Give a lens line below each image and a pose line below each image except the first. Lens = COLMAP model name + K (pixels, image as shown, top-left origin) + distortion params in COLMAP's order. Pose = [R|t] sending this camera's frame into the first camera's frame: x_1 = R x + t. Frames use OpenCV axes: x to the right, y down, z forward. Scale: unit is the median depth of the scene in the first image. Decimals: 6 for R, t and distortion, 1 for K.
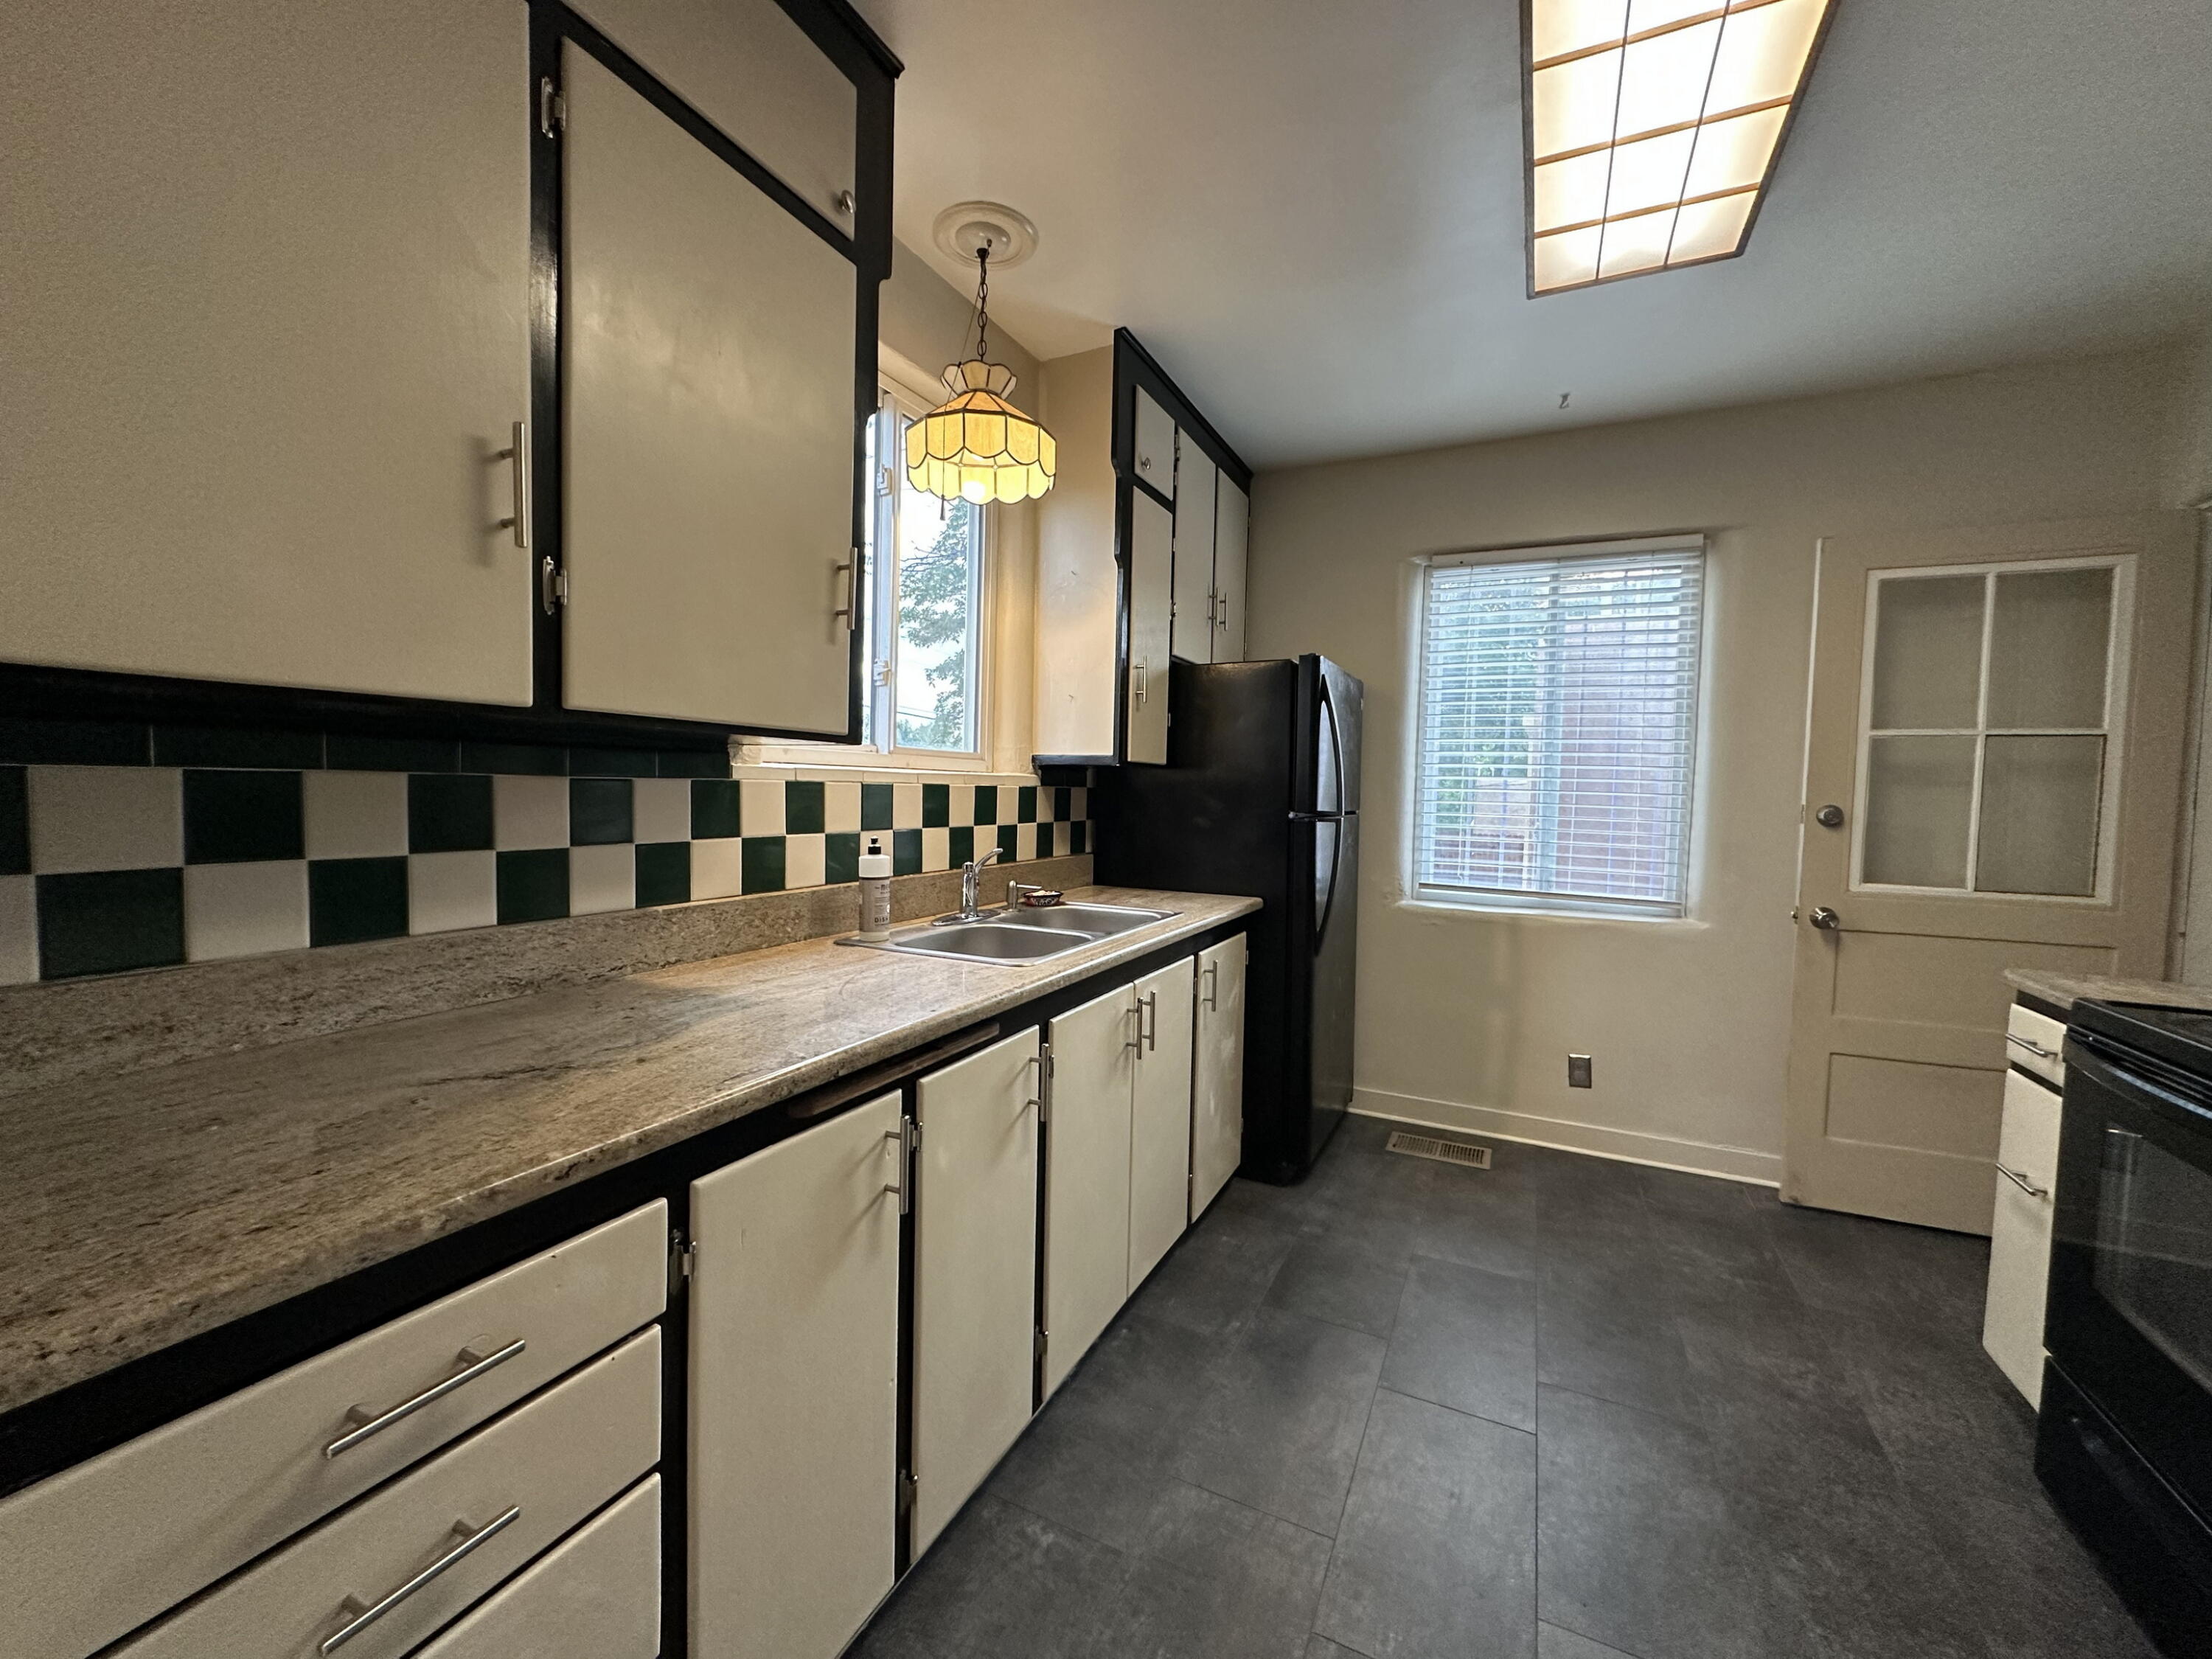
lens RADIAL K [[886.0, 0, 1109.8], [0, 886.0, 832.4], [0, 0, 1]] dist [-0.000354, -0.000770]
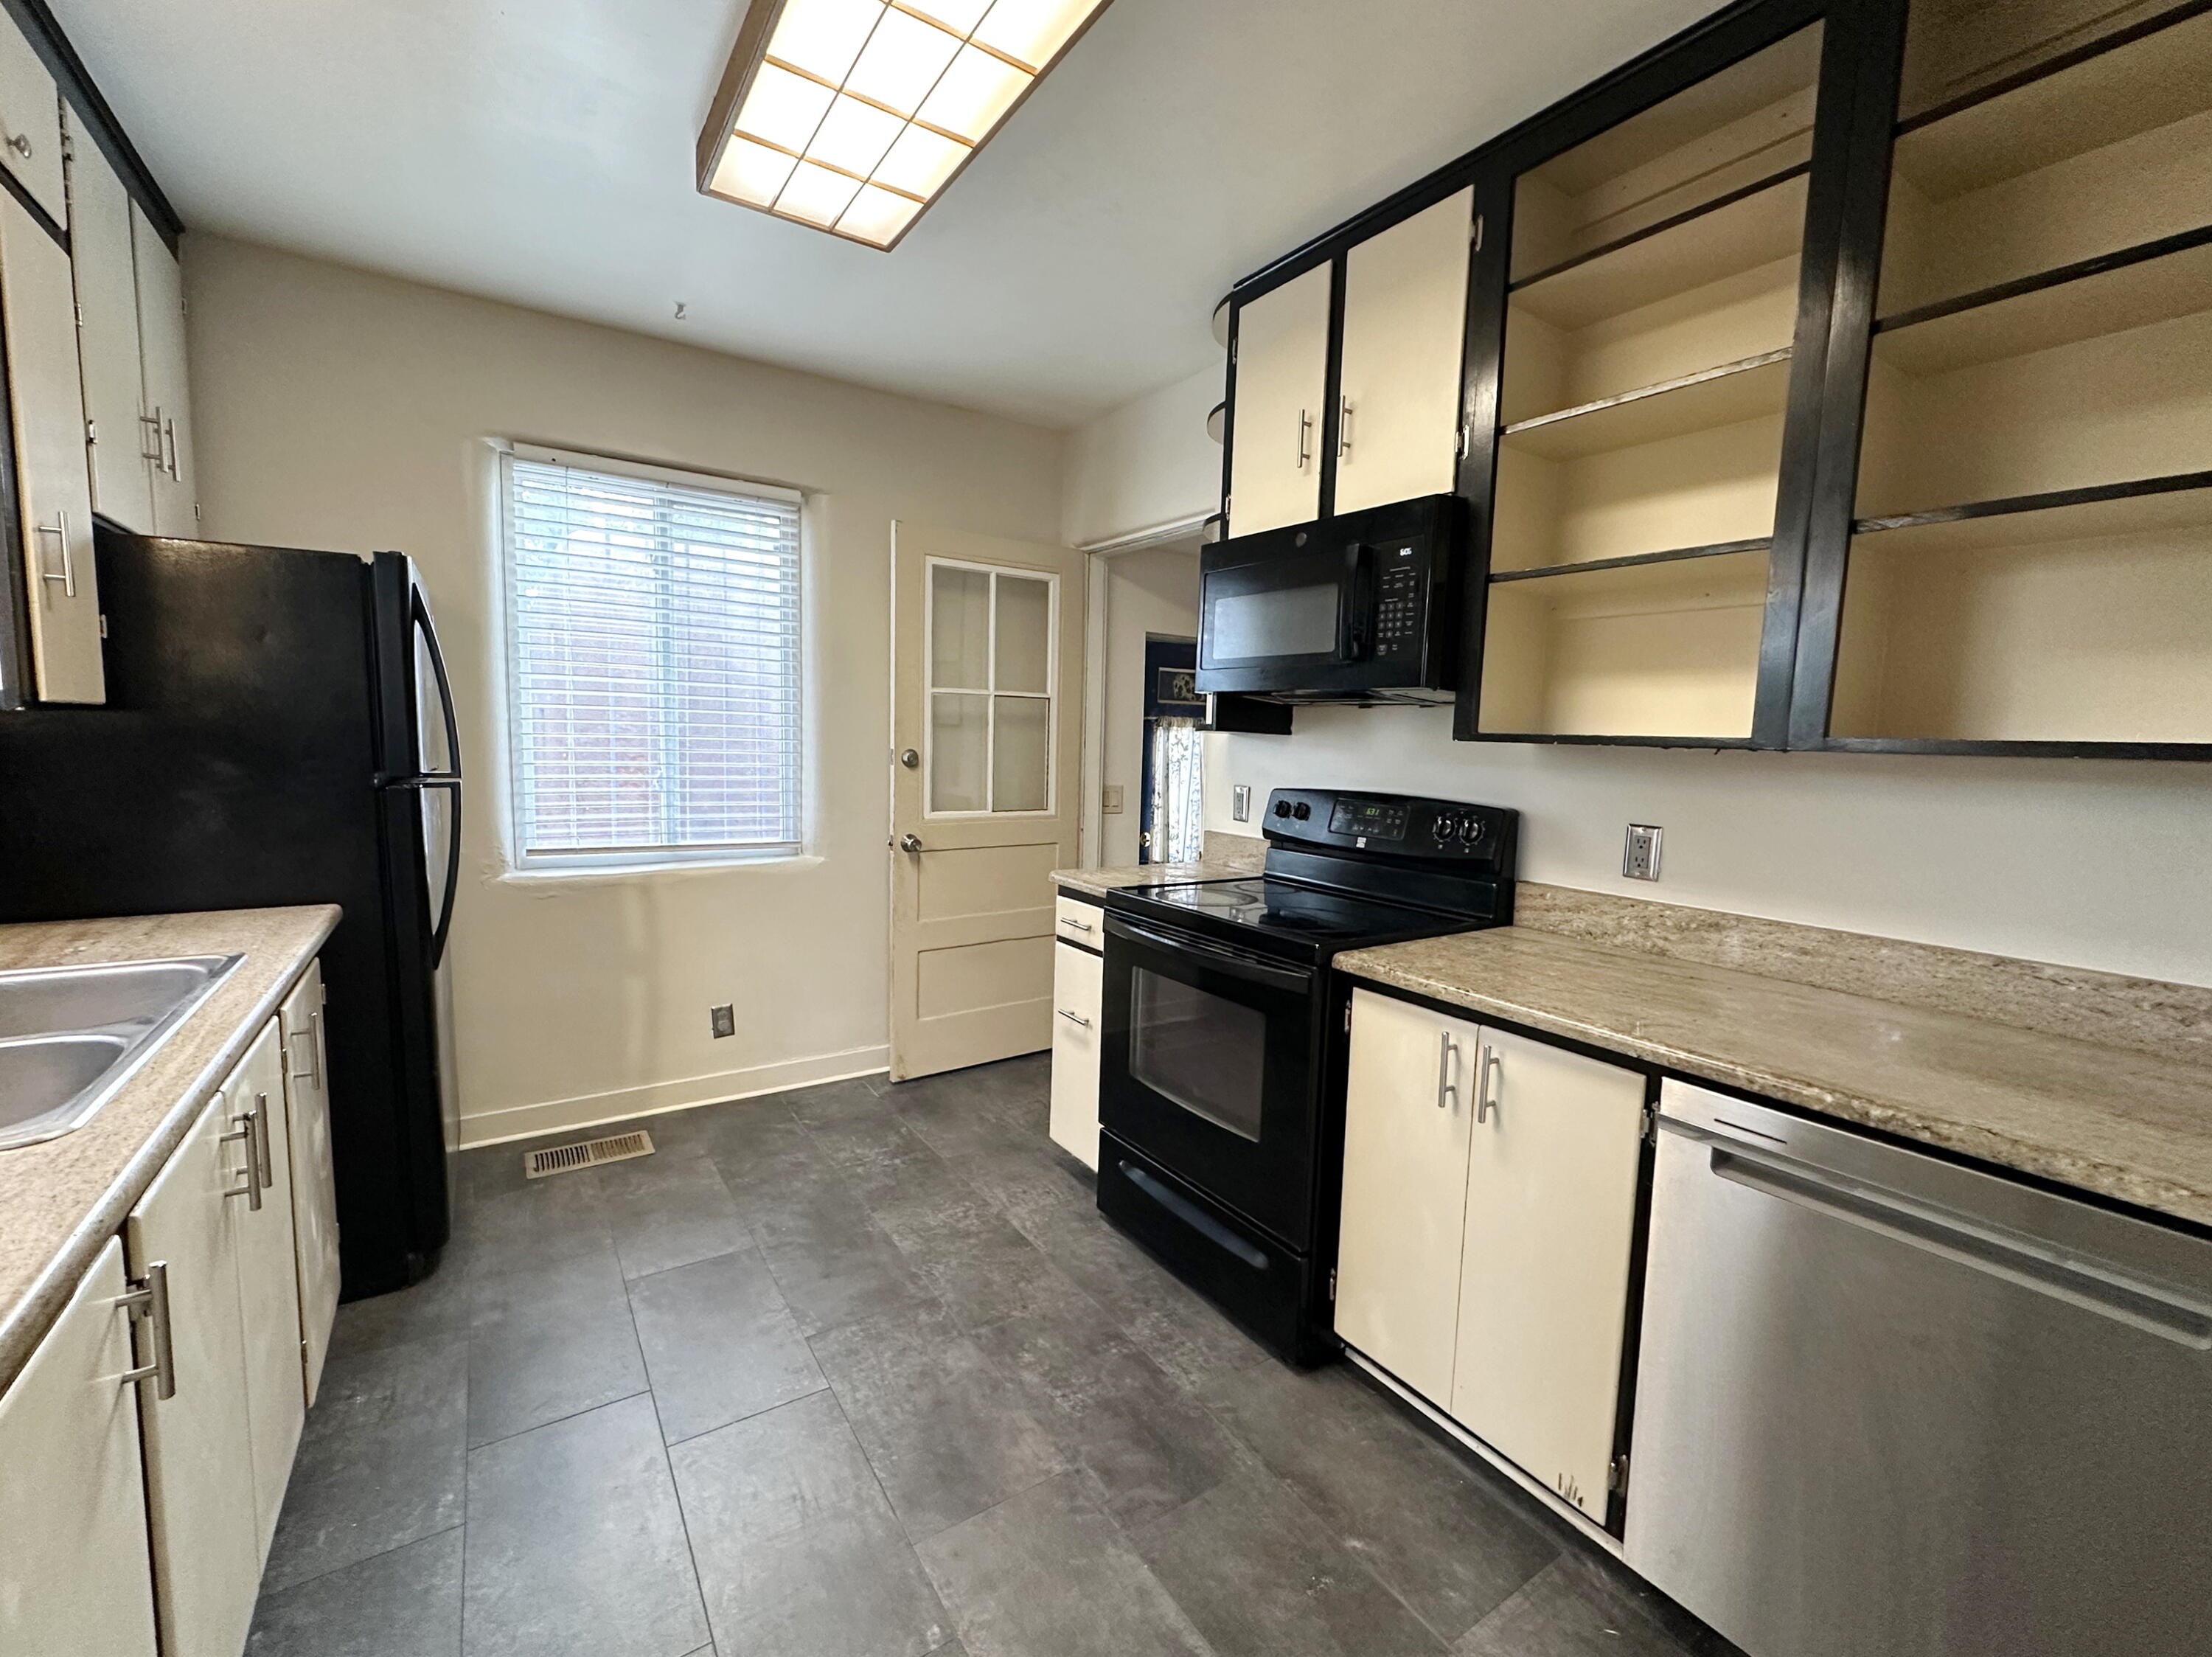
lens RADIAL K [[929.2, 0, 1106.0], [0, 929.2, 828.5], [0, 0, 1]] dist [0.001038, 0.000197]
pose [[0.509676, -0.096710, 0.854914, -0.140609], [0.027686, 0.994991, 0.096050, -0.038110], [-0.859921, -0.025285, 0.509800, 0.127044]]
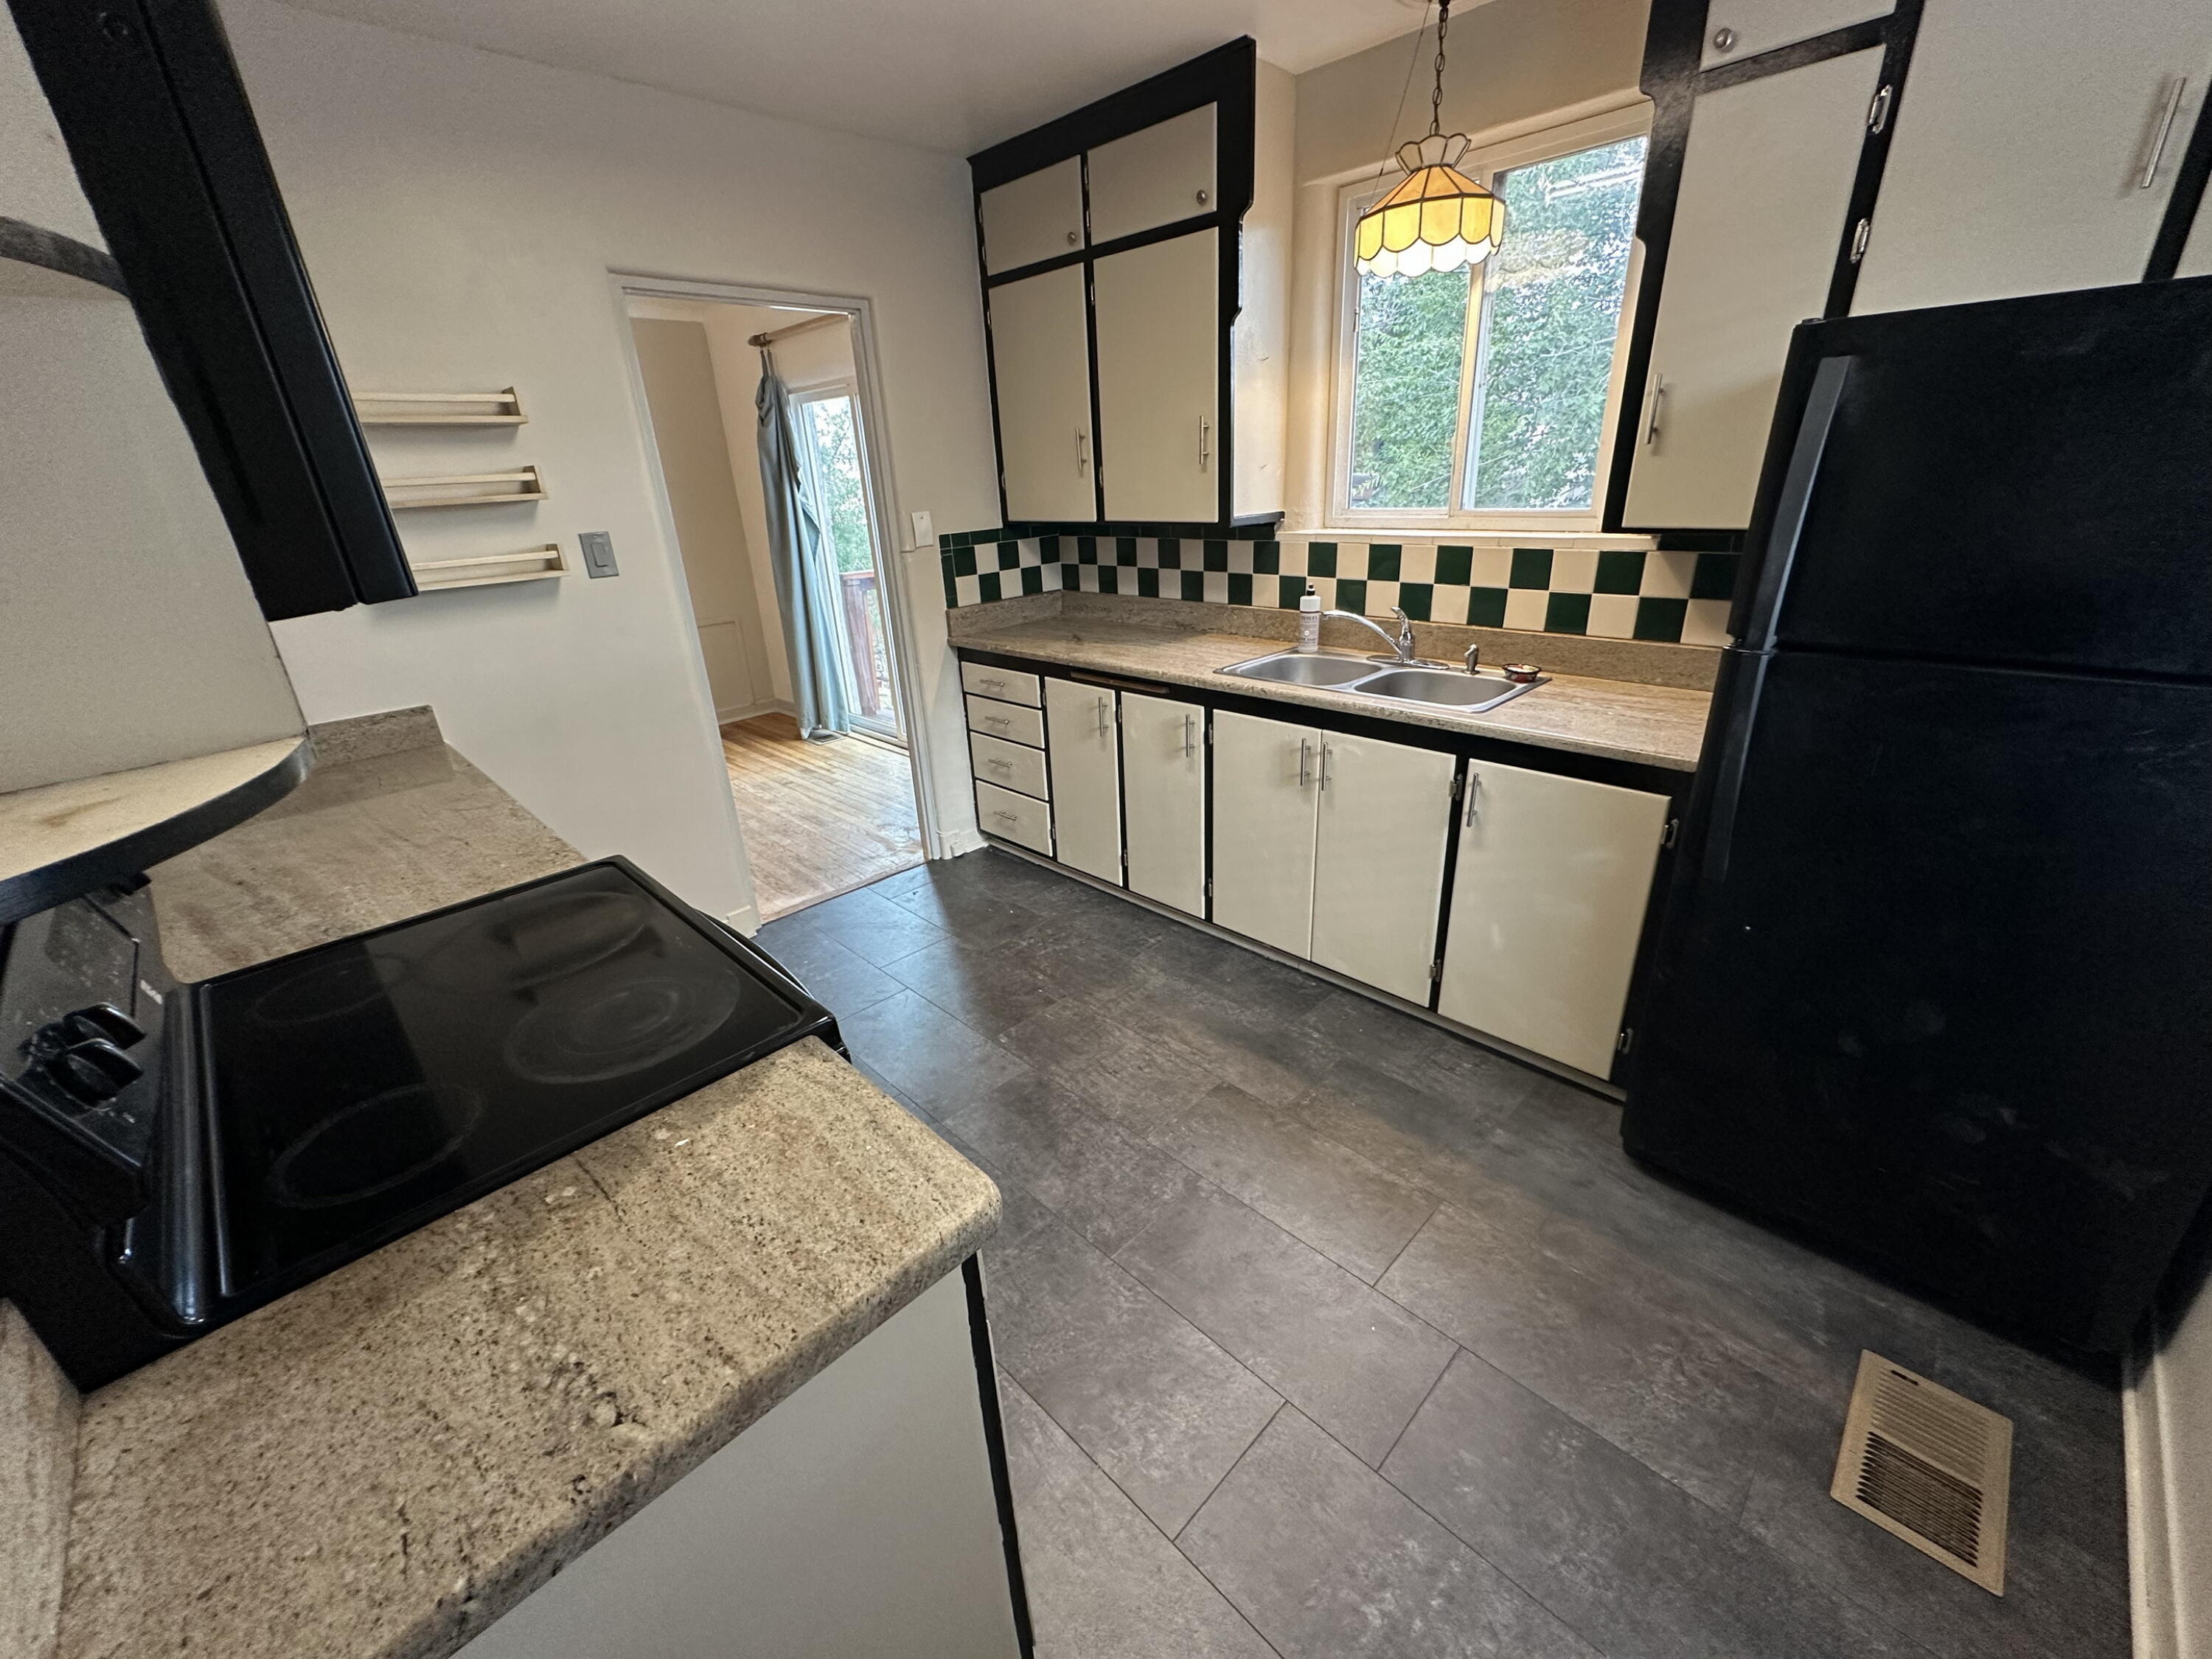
lens RADIAL K [[886.0, 0, 1109.8], [0, 886.0, 832.4], [0, 0, 1]] dist [-0.000354, -0.000770]
pose [[-0.332520, 0.354947, -0.873753, 0.931743], [-0.009074, 0.925225, 0.379310, -0.121565], [0.943053, 0.134057, -0.304435, 0.830846]]
